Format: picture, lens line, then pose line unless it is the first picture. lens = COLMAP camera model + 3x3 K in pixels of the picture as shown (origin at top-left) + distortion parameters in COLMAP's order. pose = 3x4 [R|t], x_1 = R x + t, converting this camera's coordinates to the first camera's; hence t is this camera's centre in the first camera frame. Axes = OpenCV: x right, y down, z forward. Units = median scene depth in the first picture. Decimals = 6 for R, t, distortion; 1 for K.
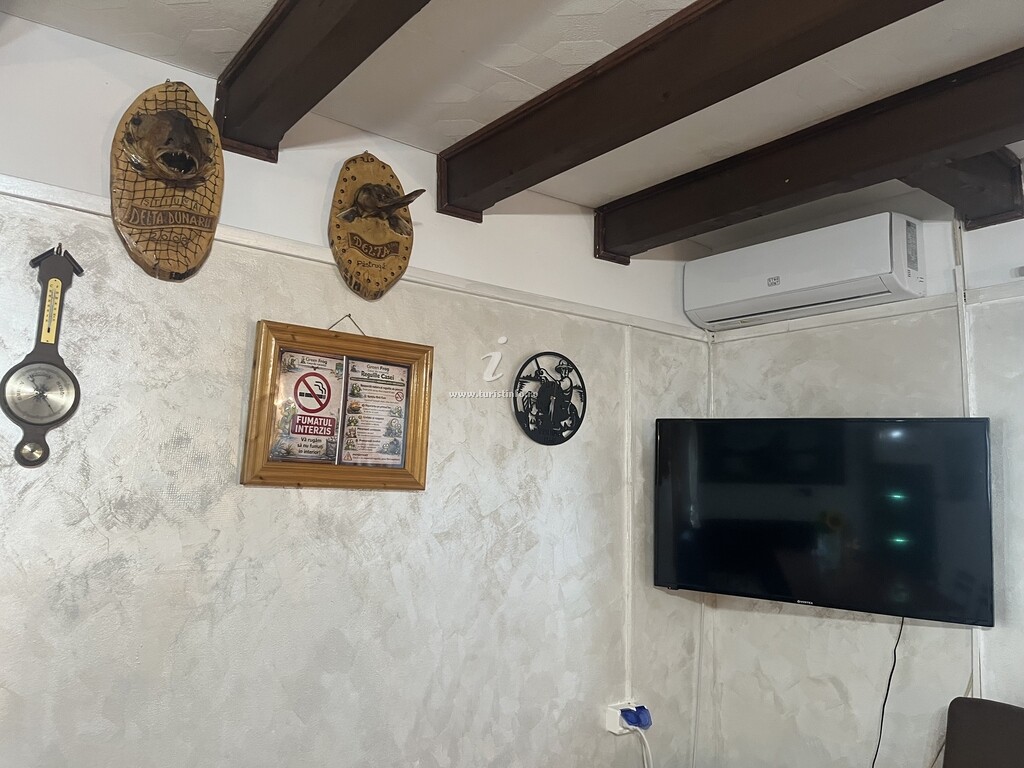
lens RADIAL K [[778.0, 0, 507.8], [0, 778.0, 382.6], [0, 0, 1]] dist [0.058760, -0.083723]
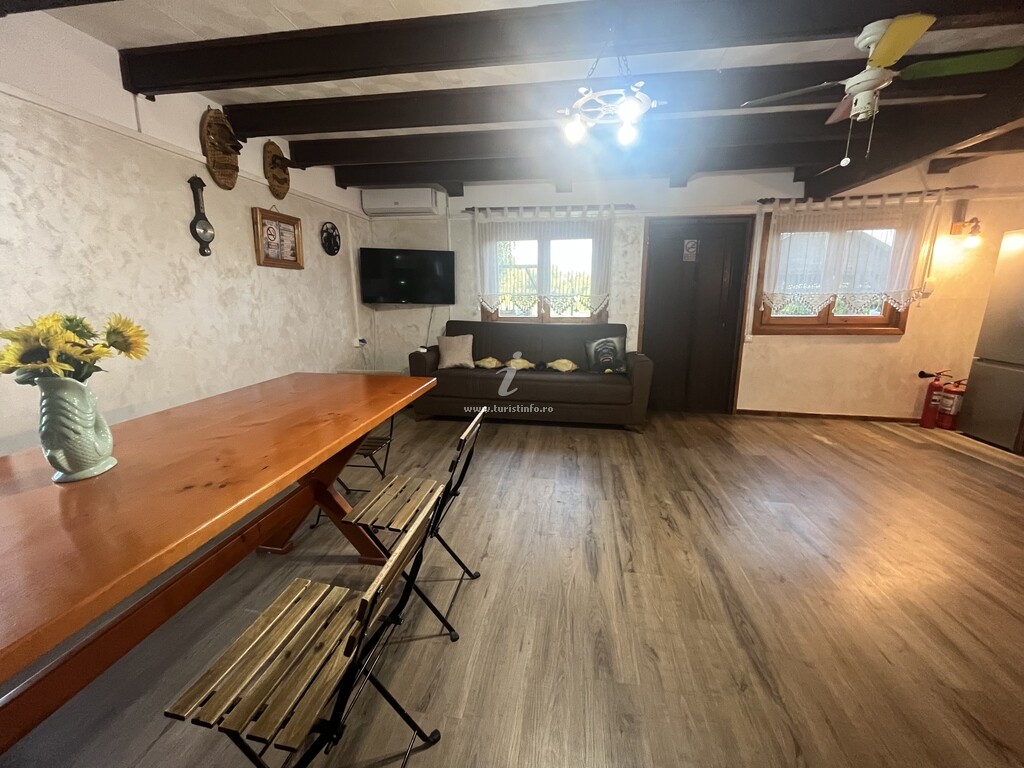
lens RADIAL K [[416.7, 0, 513.6], [0, 416.7, 381.9], [0, 0, 1]] dist [-0.005061, 0.000485]
pose [[0.718217, -0.173884, 0.673742, -0.715746], [-0.071021, 0.944896, 0.319574, -0.024324], [-0.692185, -0.277374, 0.666291, -0.796856]]
